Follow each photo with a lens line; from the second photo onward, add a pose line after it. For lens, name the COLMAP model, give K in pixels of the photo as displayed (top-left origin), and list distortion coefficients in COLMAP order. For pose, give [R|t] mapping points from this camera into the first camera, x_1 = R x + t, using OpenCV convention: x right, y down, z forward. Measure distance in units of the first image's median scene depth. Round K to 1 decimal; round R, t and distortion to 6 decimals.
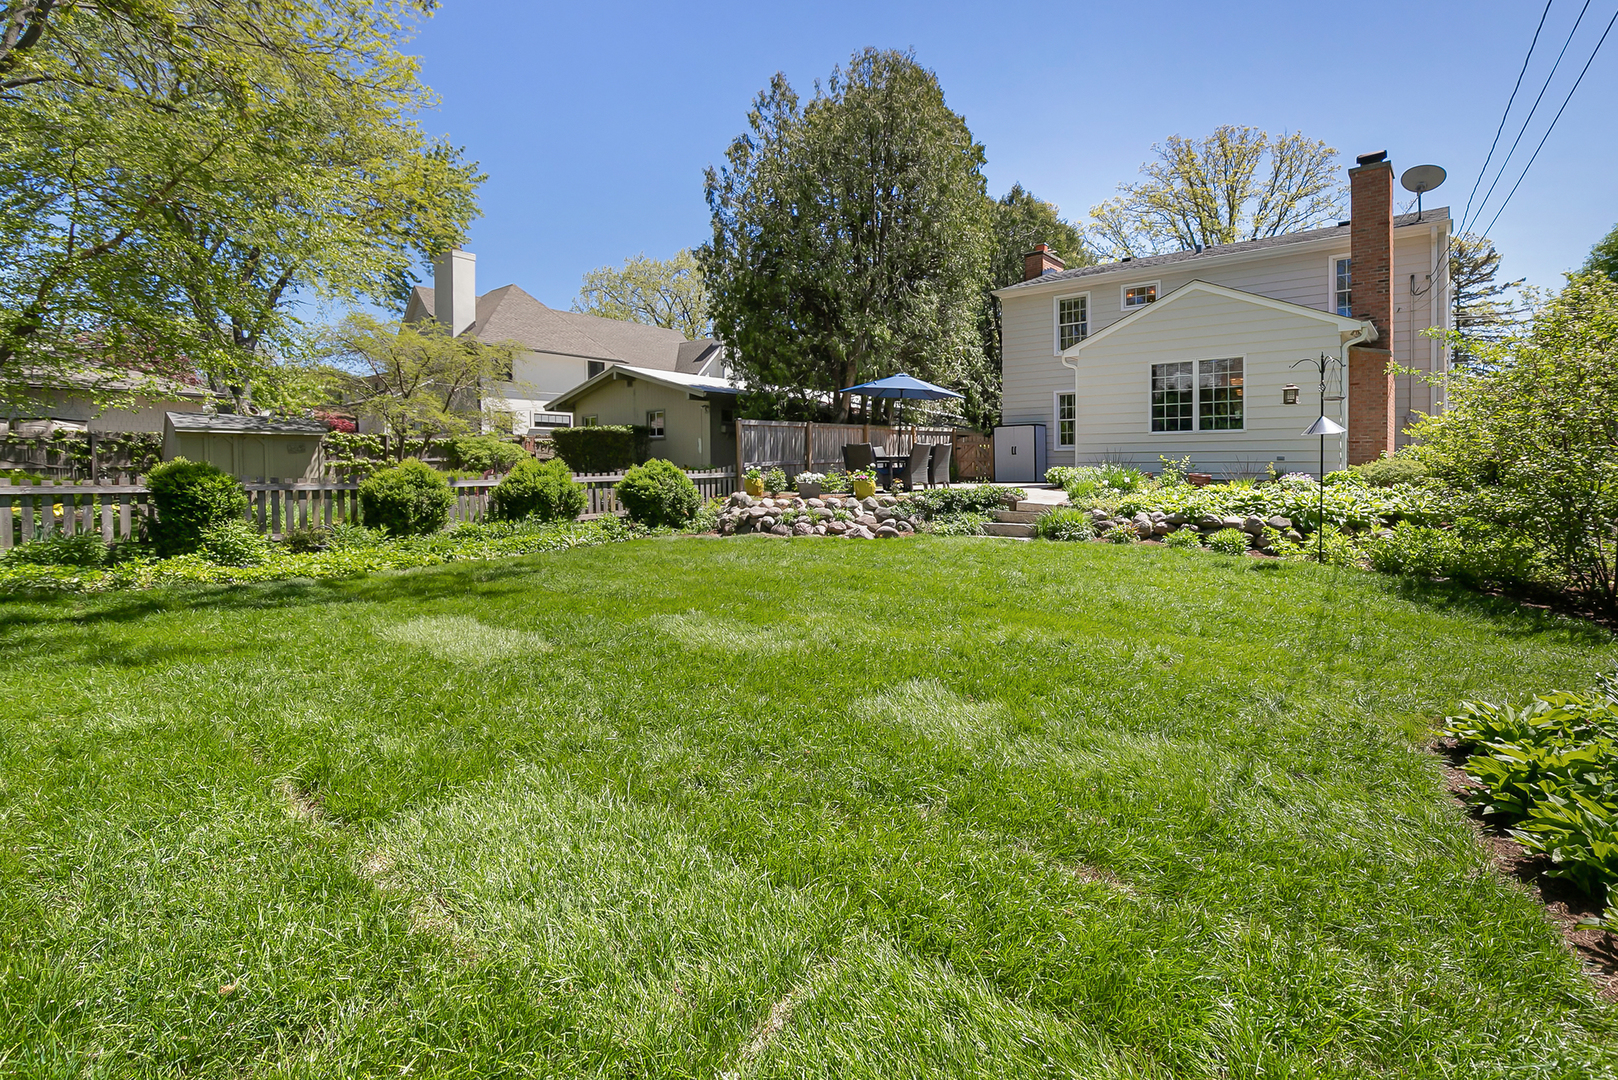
lens RADIAL K [[731.8, 0, 828.0], [0, 731.8, 456.9], [0, 0, 1]] dist [-0.019687, 0.004619]
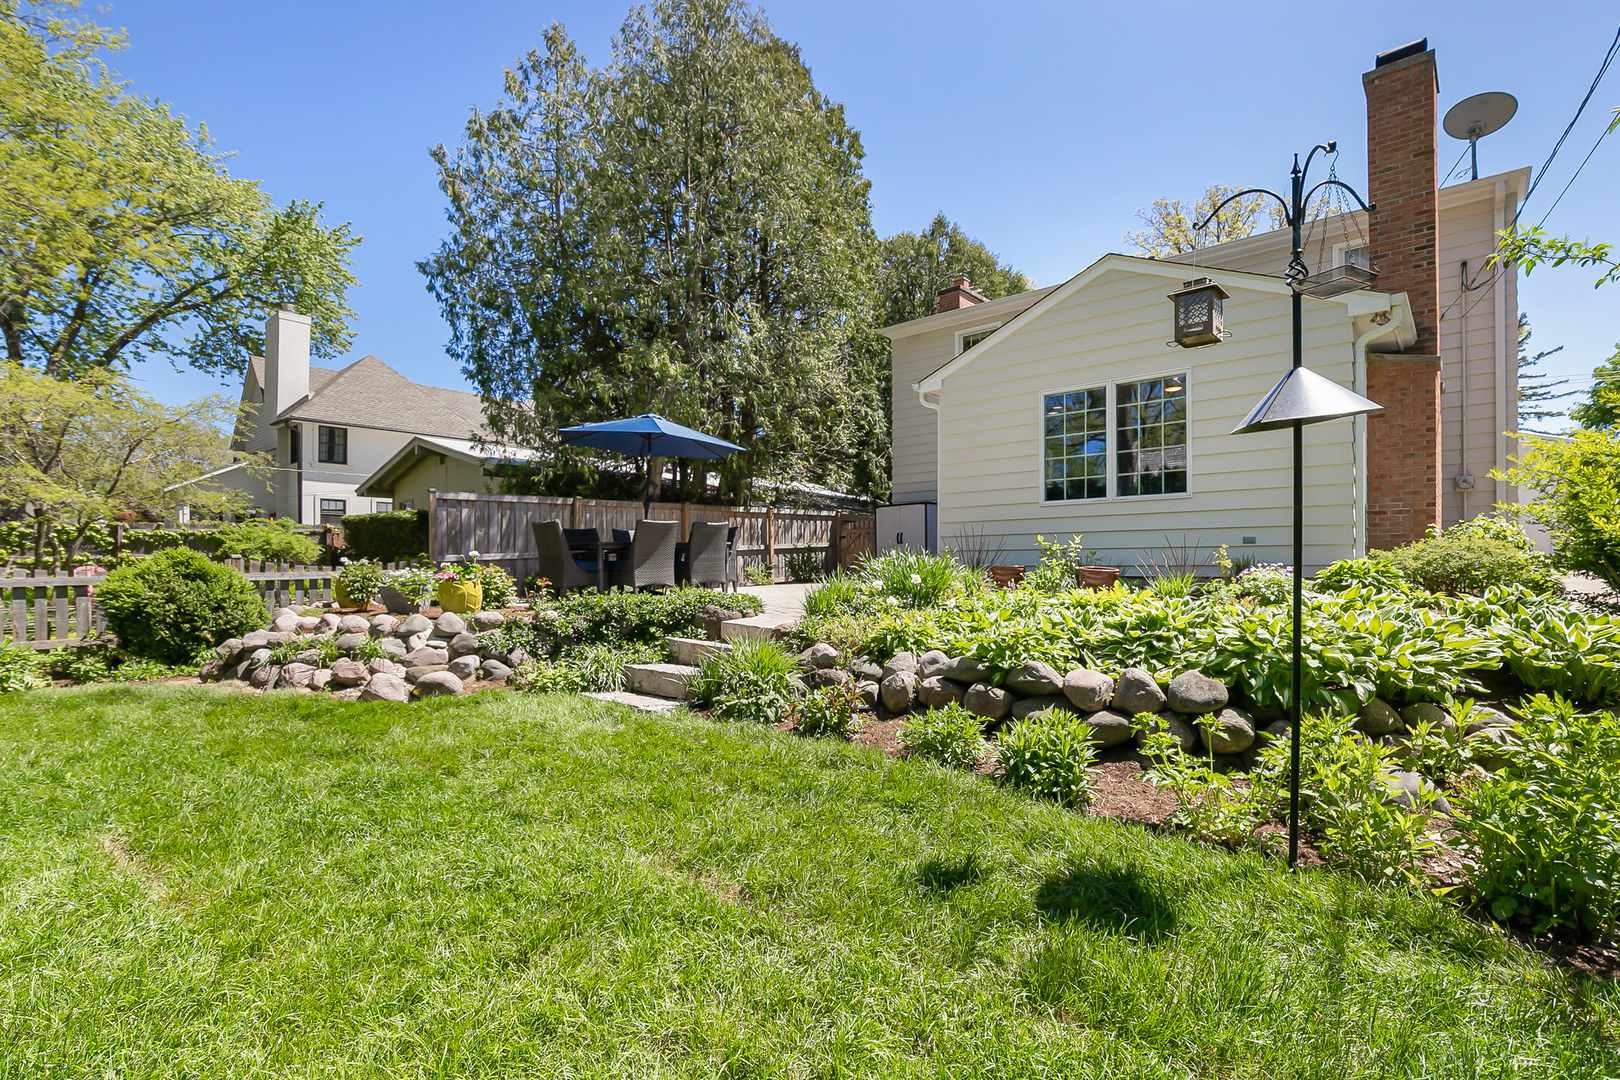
lens RADIAL K [[708.4, 0, 807.6], [0, 708.4, 555.7], [0, 0, 1]] dist [-0.012525, 0.001068]
pose [[0.999127, -0.006675, -0.041236, 0.304304], [0.006768, 0.999975, 0.002123, 0.011668], [0.041221, -0.002401, 0.999147, 0.435697]]
